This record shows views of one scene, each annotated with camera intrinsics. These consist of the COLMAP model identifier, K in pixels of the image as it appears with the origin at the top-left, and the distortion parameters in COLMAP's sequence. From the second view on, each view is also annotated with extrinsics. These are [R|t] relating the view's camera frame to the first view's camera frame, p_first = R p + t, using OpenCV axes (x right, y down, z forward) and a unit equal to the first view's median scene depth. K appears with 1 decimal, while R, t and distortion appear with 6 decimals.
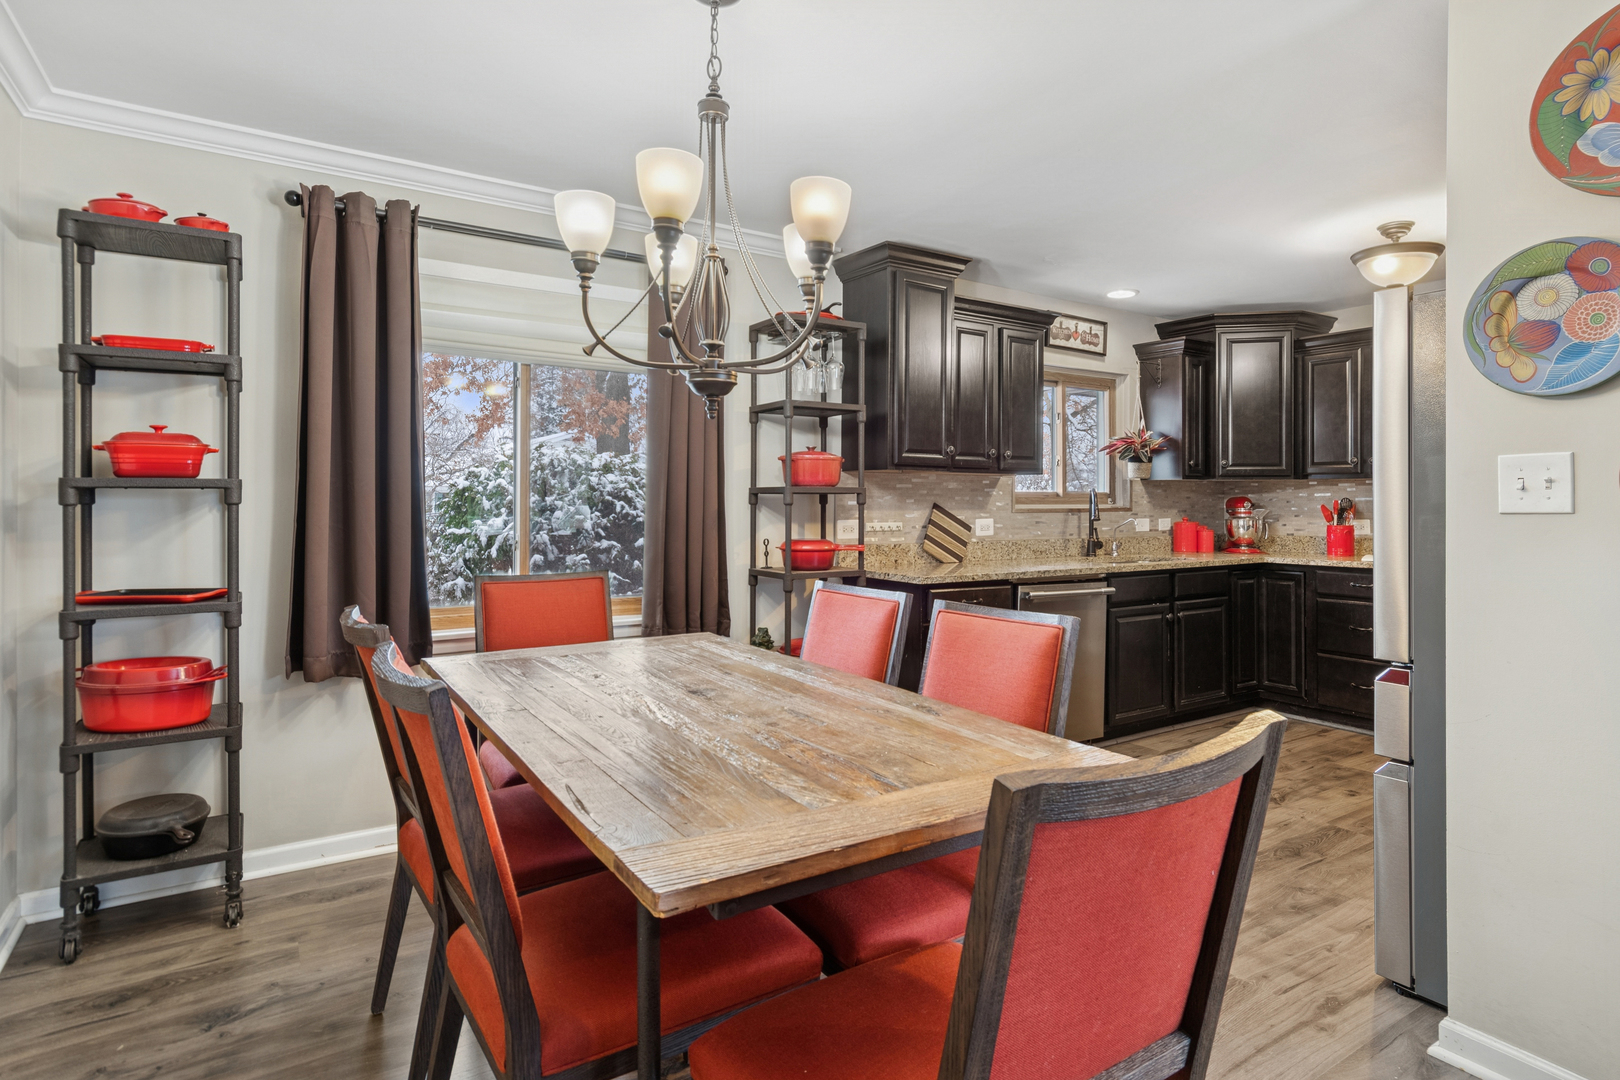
lens RADIAL K [[874.4, 0, 822.1], [0, 874.4, 503.7], [0, 0, 1]] dist [0.000446, 0.000161]
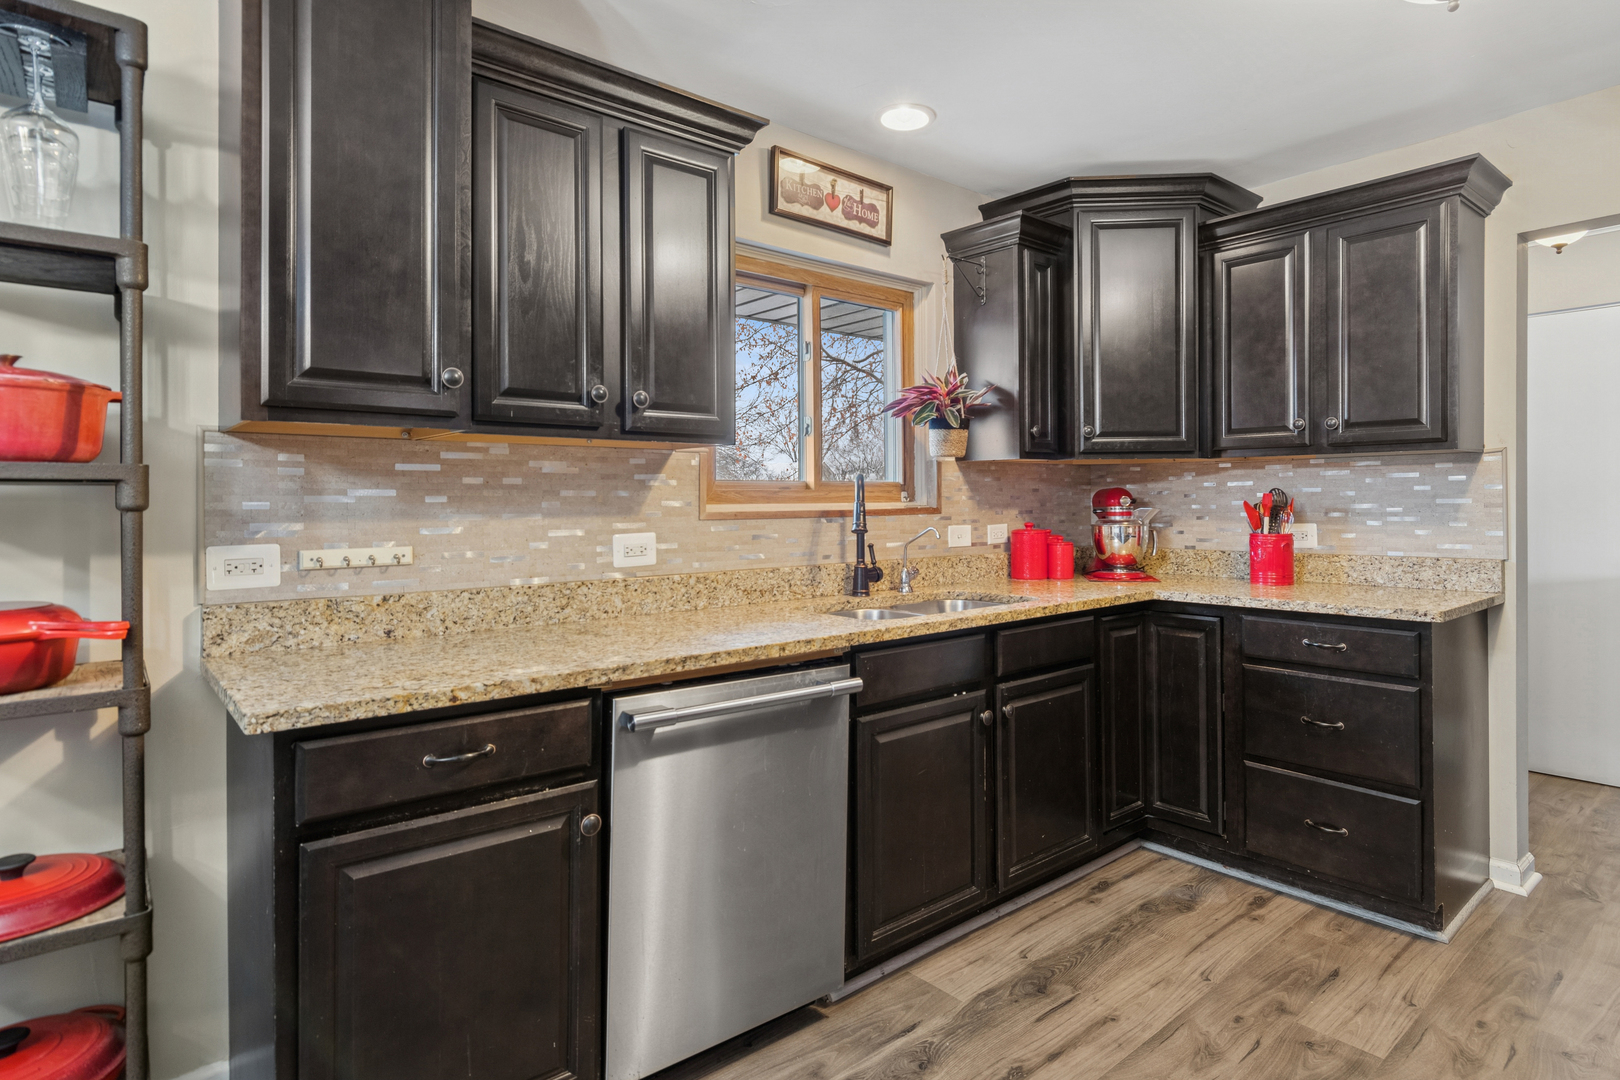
lens RADIAL K [[874.4, 0, 822.1], [0, 874.4, 503.7], [0, 0, 1]] dist [0.000446, 0.000161]
pose [[0.992663, -0.008338, 0.120628, 0.209978], [0.007935, 0.999961, 0.003824, -0.000830], [-0.120655, -0.002838, 0.992690, 0.434895]]
